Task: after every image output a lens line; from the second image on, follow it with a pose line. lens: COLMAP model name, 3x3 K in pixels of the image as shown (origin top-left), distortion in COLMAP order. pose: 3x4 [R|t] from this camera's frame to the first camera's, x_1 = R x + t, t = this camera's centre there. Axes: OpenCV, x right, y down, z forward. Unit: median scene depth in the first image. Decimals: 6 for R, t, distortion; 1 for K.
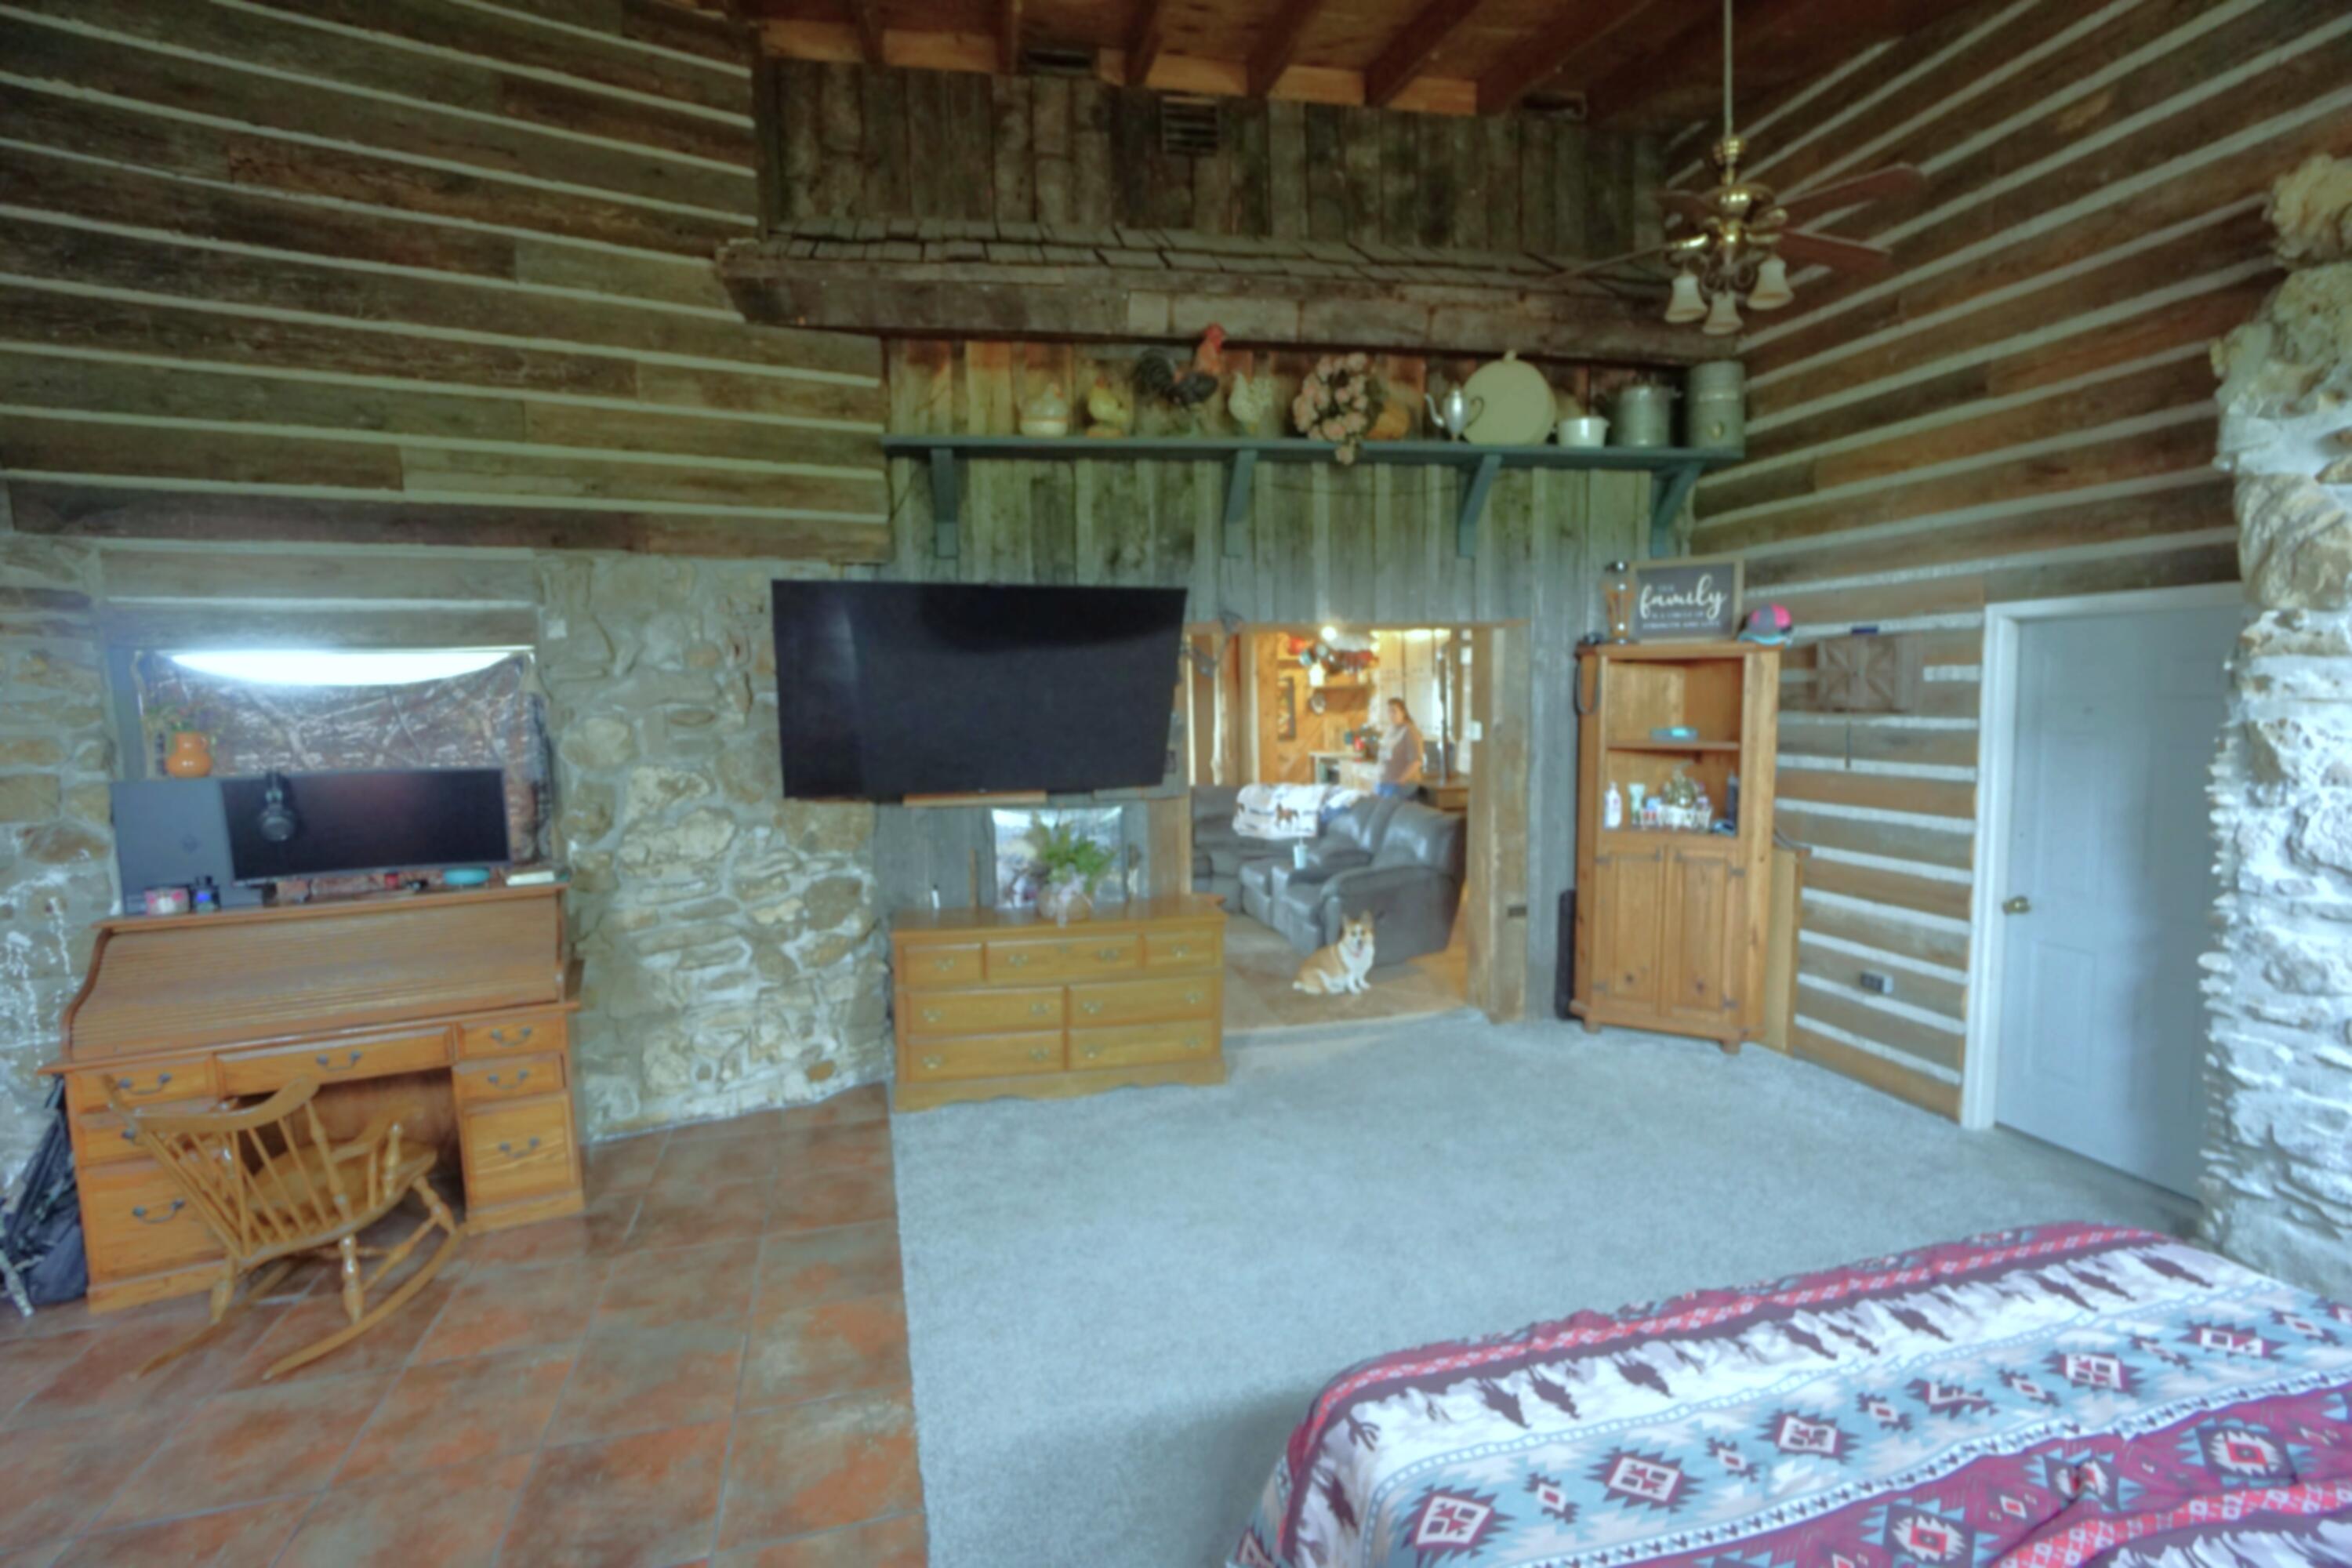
lens RADIAL K [[1053.8, 0, 1162.1], [0, 1053.8, 784.6], [0, 0, 1]] dist [-0.060819, 0.023065]
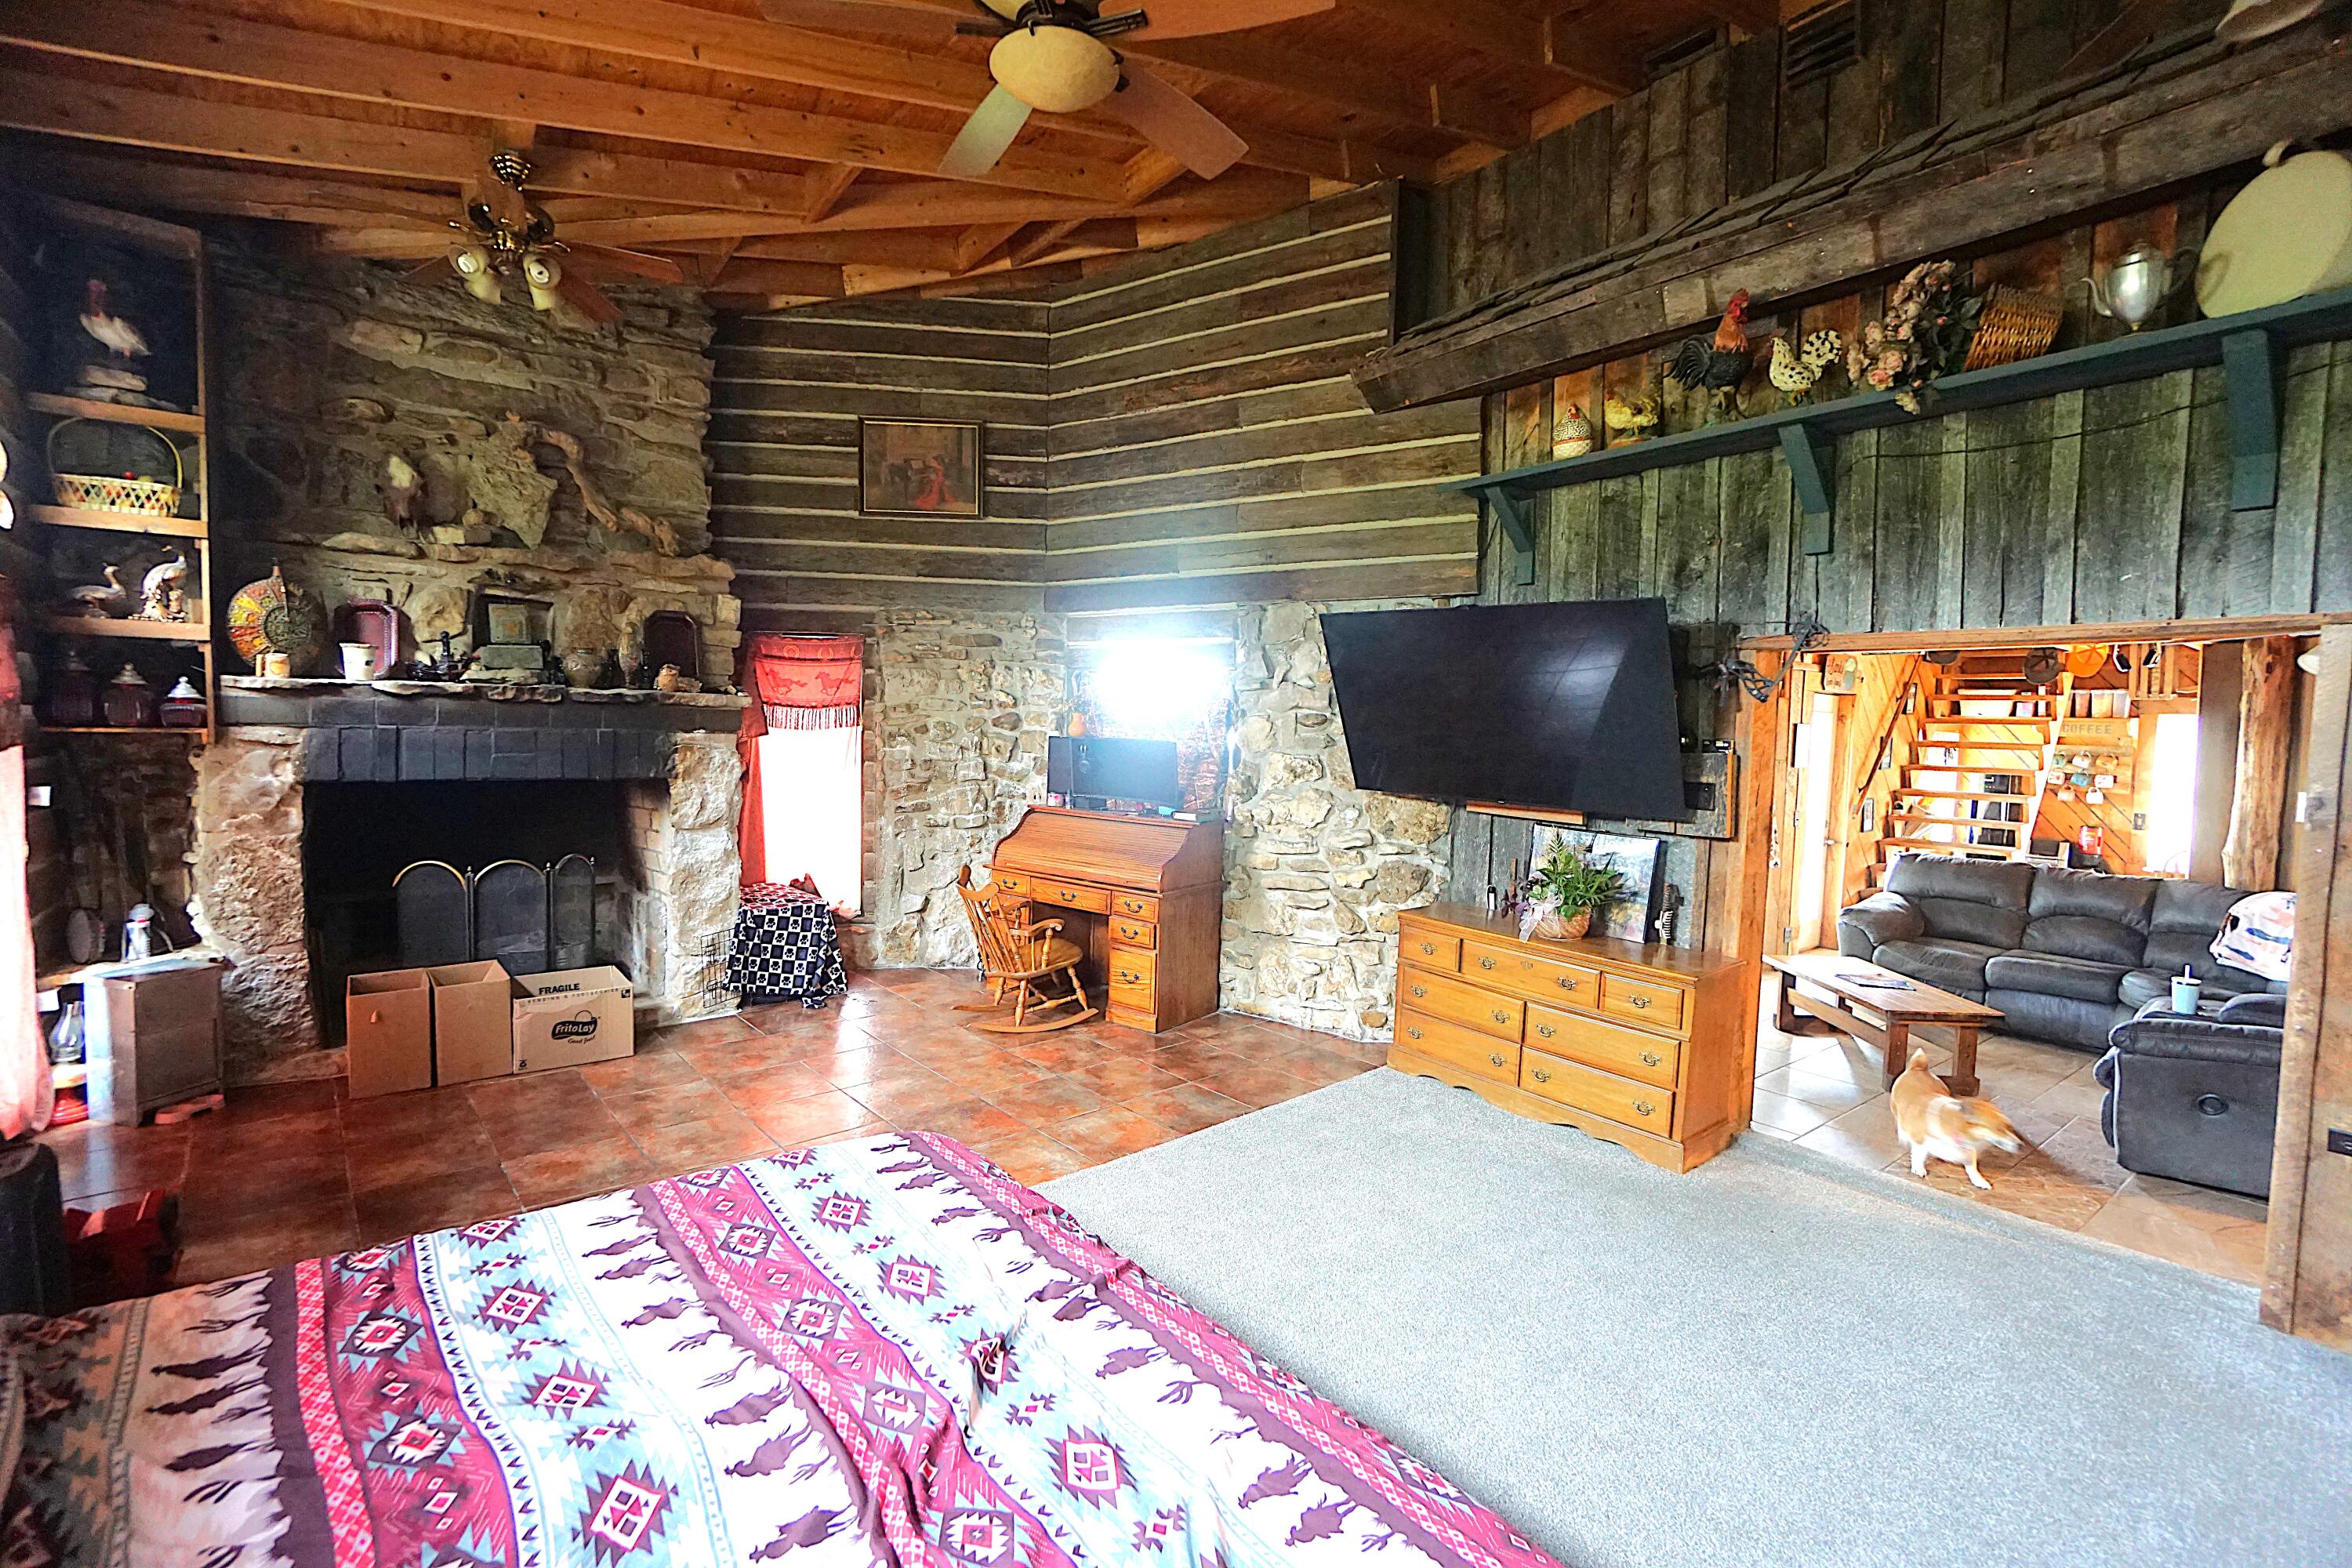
lens RADIAL K [[1053.8, 0, 1162.1], [0, 1053.8, 784.6], [0, 0, 1]] dist [-0.060819, 0.023065]
pose [[0.416550, 0.087154, -0.904925, 0.647269], [-0.120746, 0.991879, 0.039948, -0.012285], [0.901058, 0.092626, 0.423691, 0.242815]]
